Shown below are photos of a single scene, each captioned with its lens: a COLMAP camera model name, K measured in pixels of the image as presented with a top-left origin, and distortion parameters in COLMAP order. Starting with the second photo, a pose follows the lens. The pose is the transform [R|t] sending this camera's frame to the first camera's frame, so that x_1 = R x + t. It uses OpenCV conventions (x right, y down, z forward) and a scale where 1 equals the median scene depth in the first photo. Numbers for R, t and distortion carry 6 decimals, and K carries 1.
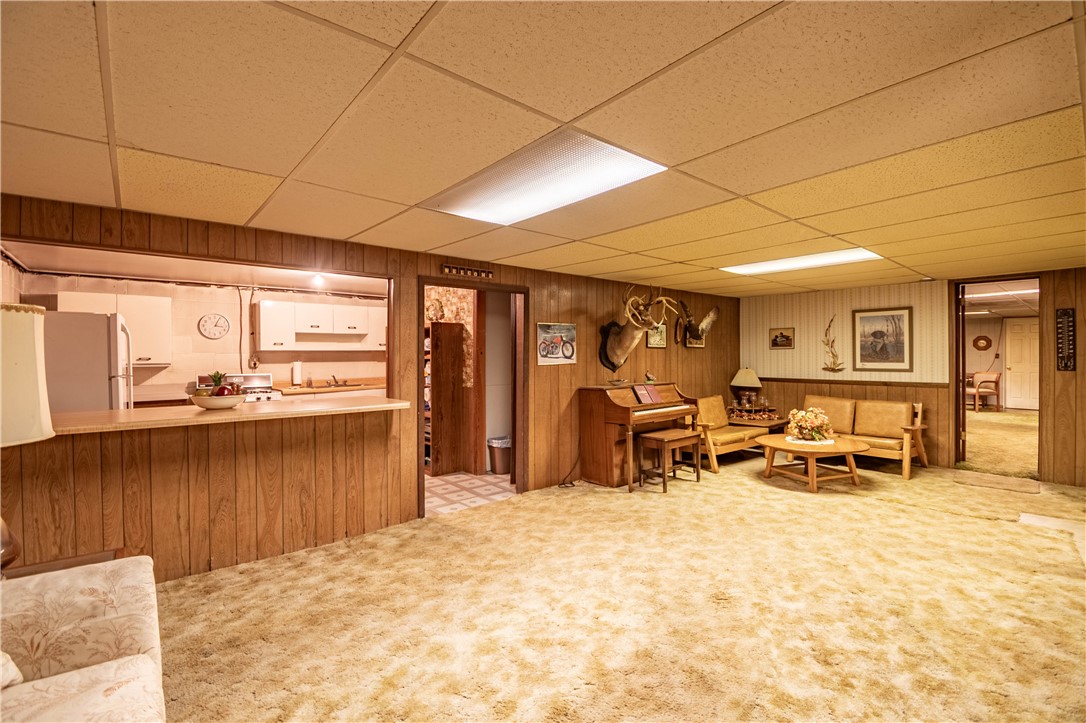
lens RADIAL K [[480.1, 0, 548.3], [0, 480.1, 361.4], [0, 0, 1]] dist [-0.008552, -0.008648]
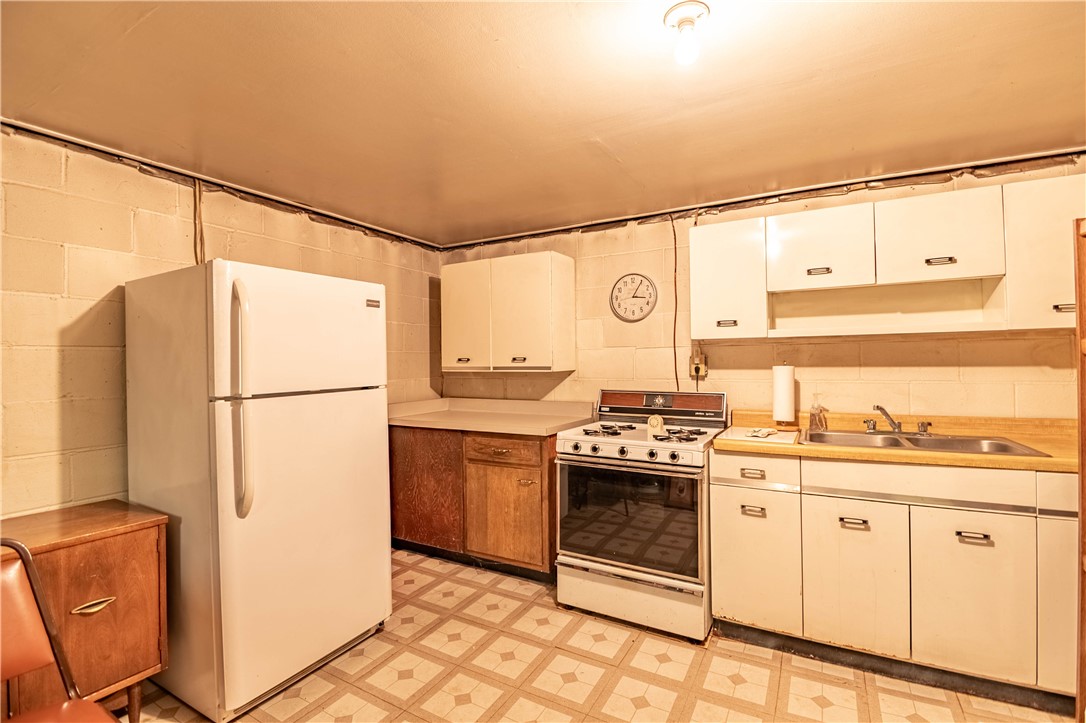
lens RADIAL K [[480.1, 0, 551.8], [0, 480.1, 362.6], [0, 0, 1]] dist [-0.008552, -0.008648]
pose [[0.351265, 0.006393, -0.936254, -0.222175], [-0.001204, 0.999979, 0.006377, -0.004336], [0.936275, -0.001112, 0.351265, 0.700402]]
